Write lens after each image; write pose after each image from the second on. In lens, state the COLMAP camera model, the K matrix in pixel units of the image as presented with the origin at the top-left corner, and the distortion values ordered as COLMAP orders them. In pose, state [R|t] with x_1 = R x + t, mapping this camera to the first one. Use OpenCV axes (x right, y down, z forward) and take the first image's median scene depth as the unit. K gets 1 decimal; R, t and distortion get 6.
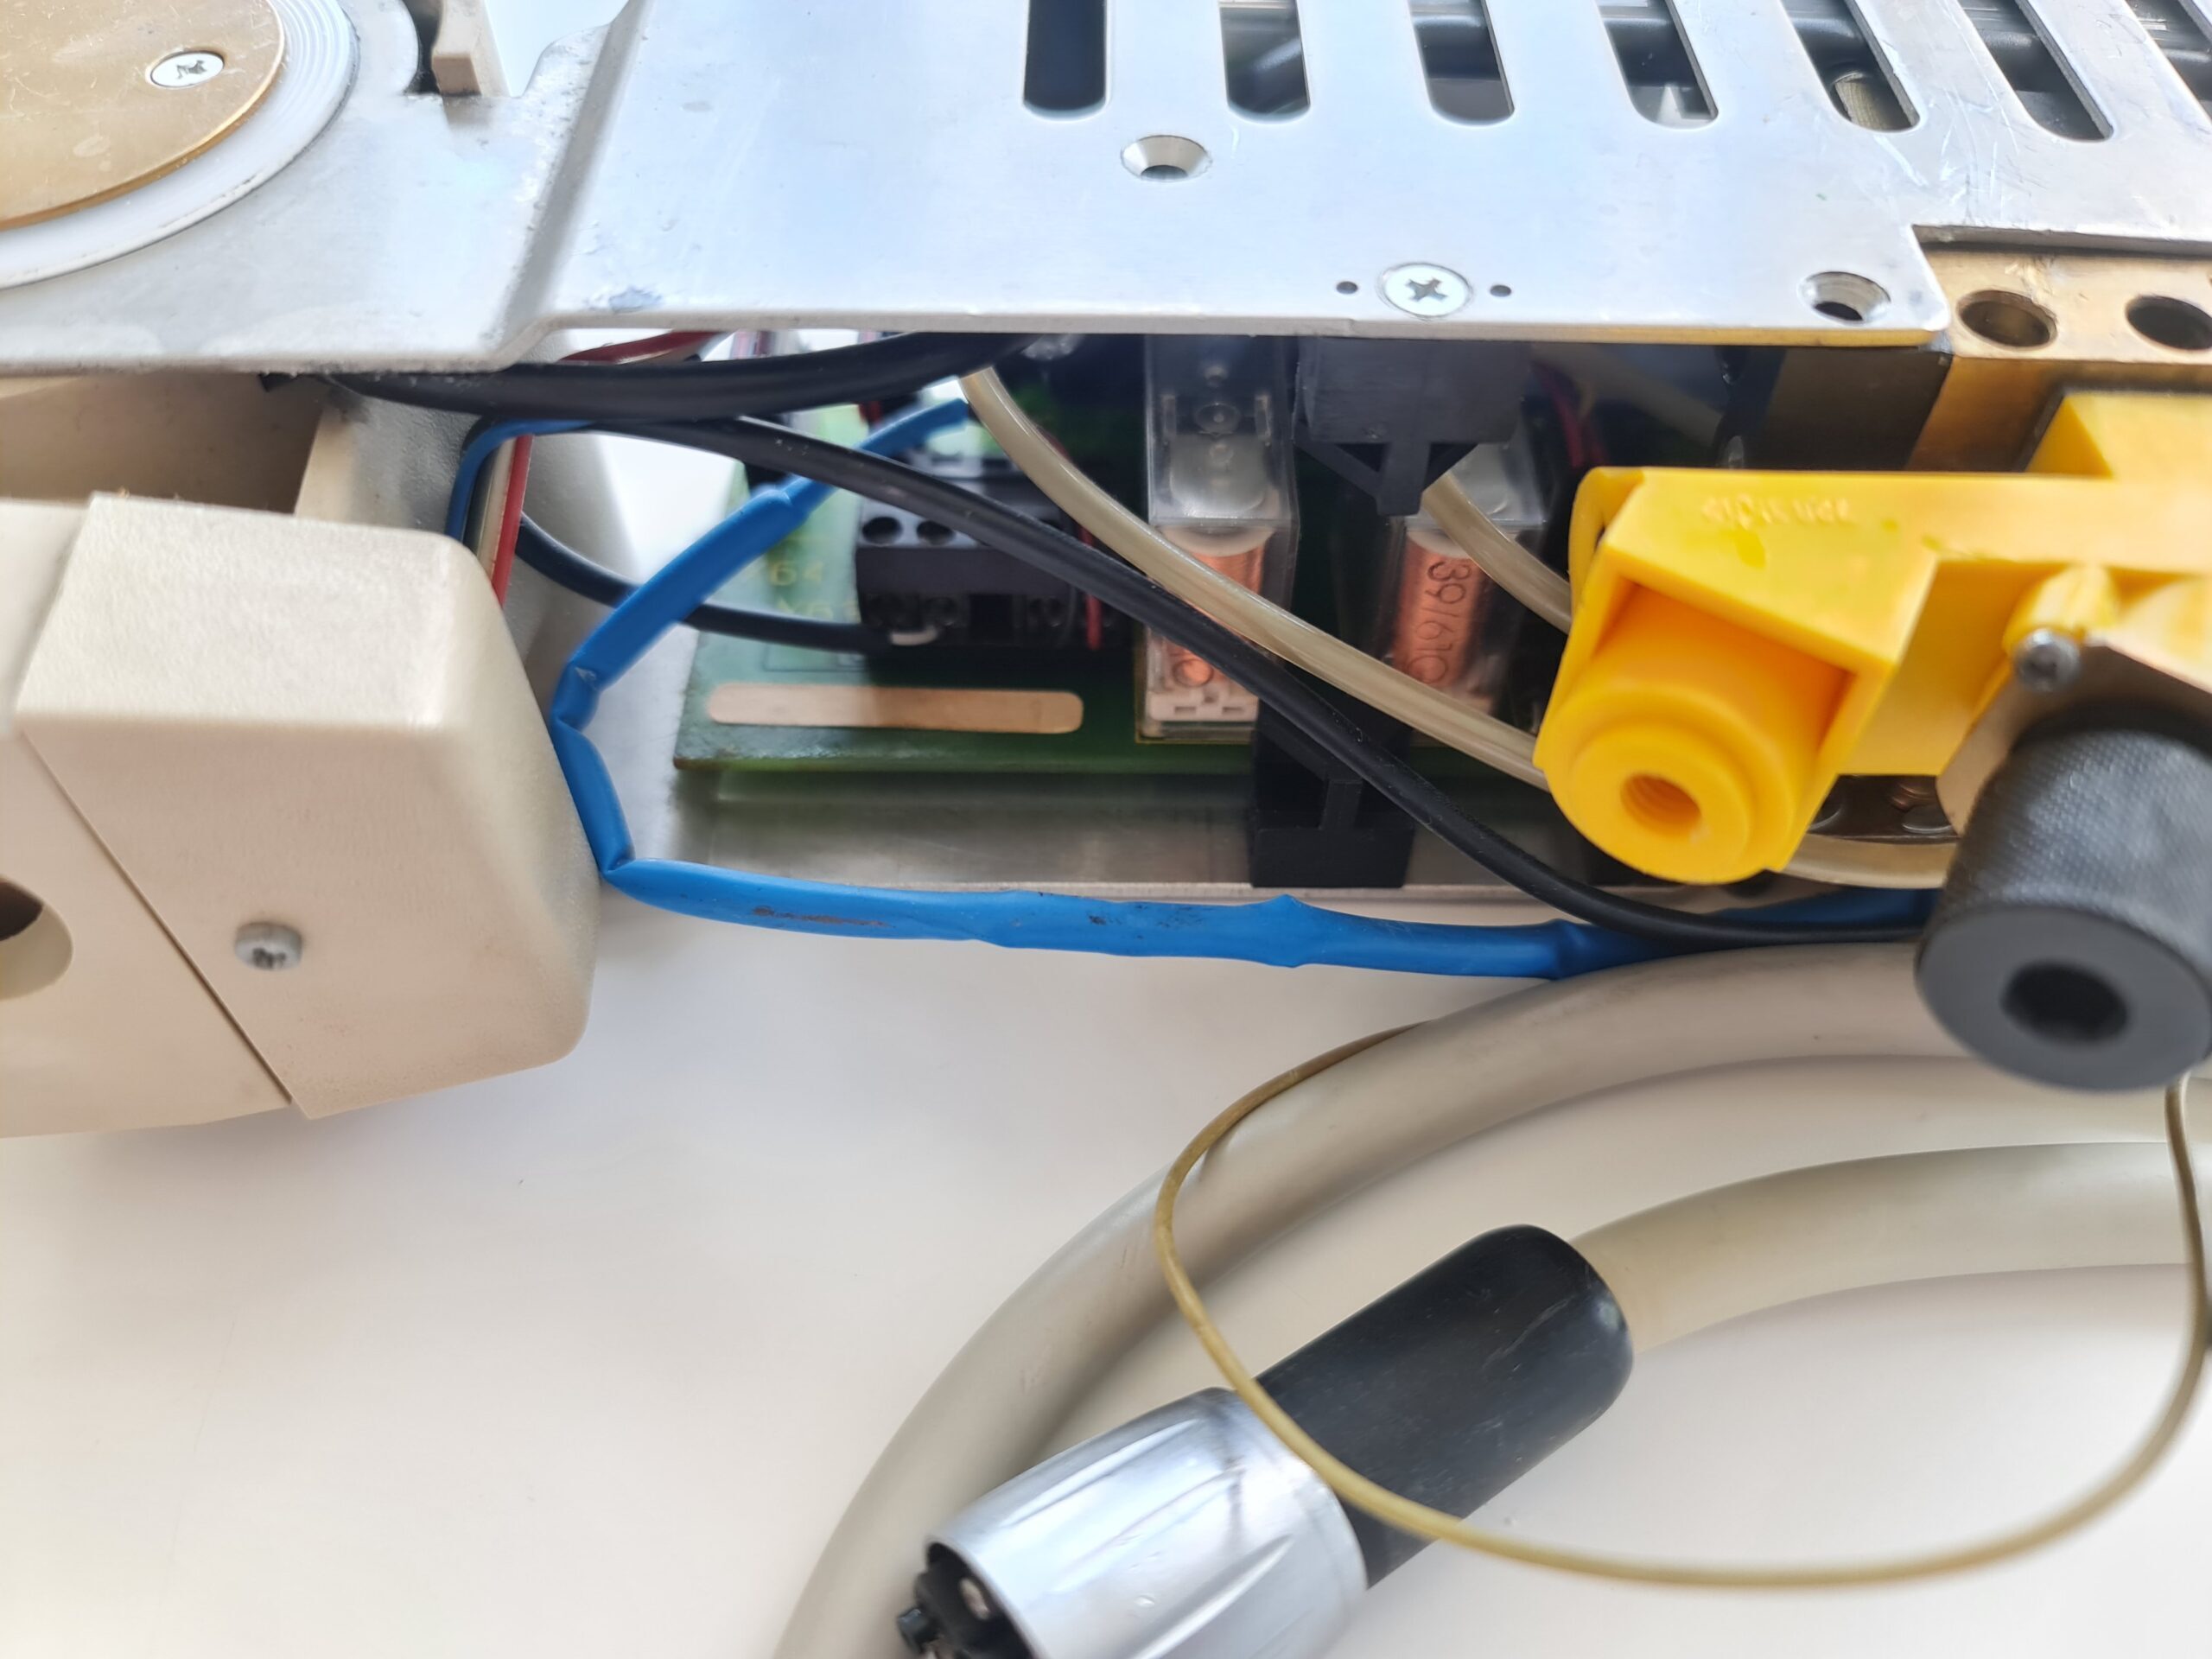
lens RADIAL K [[1689.4, 0, 1106.0], [0, 1689.4, 829.5], [0, 0, 1]] dist [0.000119, -0.057898]
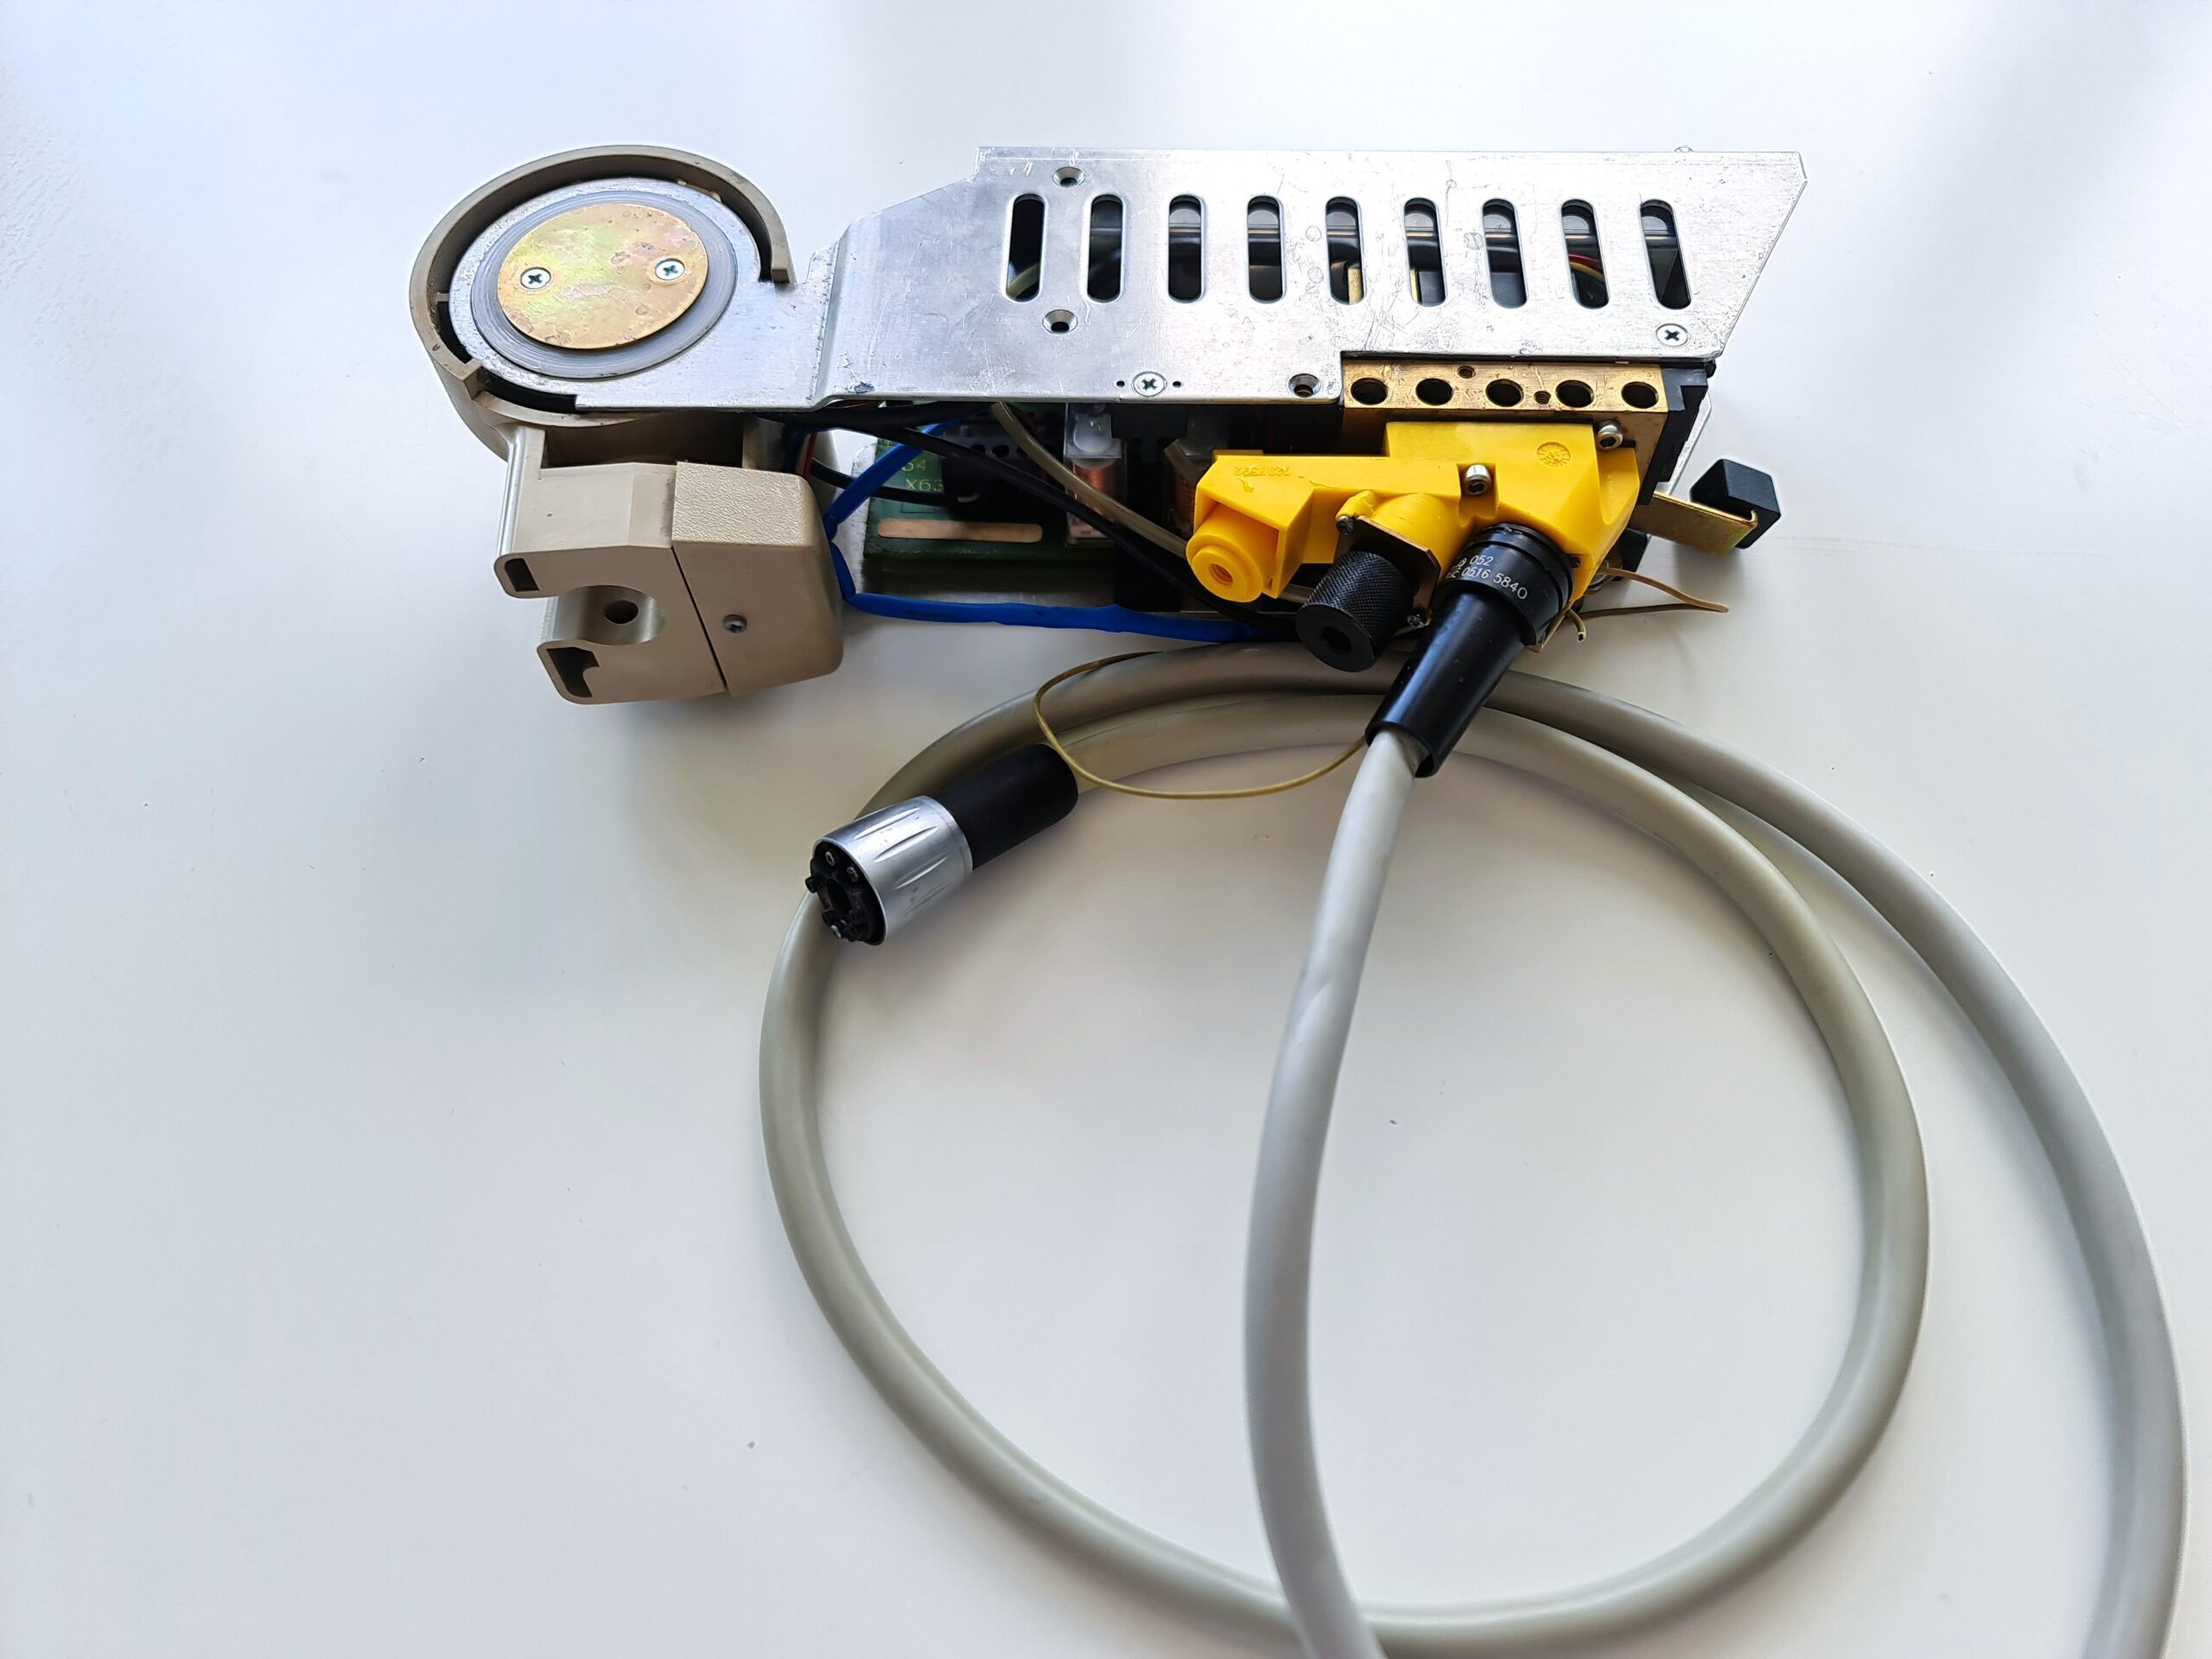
lens RADIAL K [[1609.9, 0, 1111.3], [0, 1609.9, 840.8], [0, 0, 1]] dist [0.008943, -0.106277]
pose [[0.998896, 0.012955, -0.045153, 0.240399], [-0.006174, 0.989089, 0.147188, 0.027049], [0.046567, -0.146747, 0.988077, -1.581168]]
